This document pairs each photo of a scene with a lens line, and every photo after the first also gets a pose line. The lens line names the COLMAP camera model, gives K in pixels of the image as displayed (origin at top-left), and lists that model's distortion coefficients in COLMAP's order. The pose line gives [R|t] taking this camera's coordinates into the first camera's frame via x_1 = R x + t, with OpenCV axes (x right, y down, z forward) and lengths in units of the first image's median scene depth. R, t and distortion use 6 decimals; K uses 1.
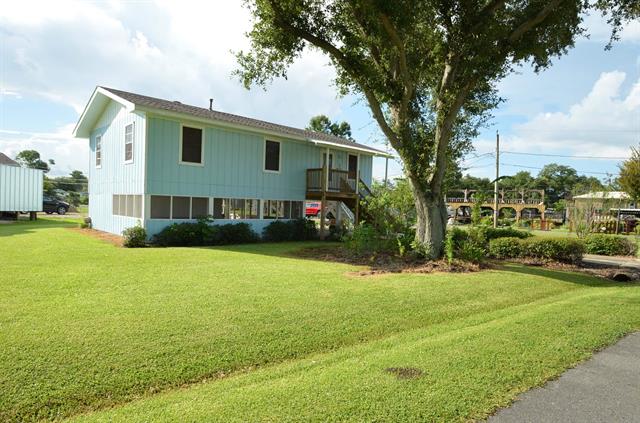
lens RADIAL K [[383.3, 0, 318.5], [0, 383.3, 212.6], [0, 0, 1]] dist [-0.007431, -0.011282]
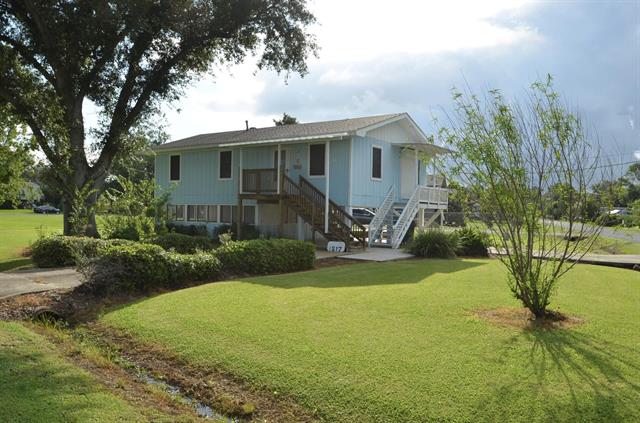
lens RADIAL K [[475.8, 0, 316.1], [0, 475.8, 215.3], [0, 0, 1]] dist [-0.030712, 0.008057]
pose [[0.222669, -0.019350, -0.974702, 1.117751], [-0.029550, 0.999210, -0.026587, 0.021941], [0.974446, 0.034722, 0.221922, 0.848964]]
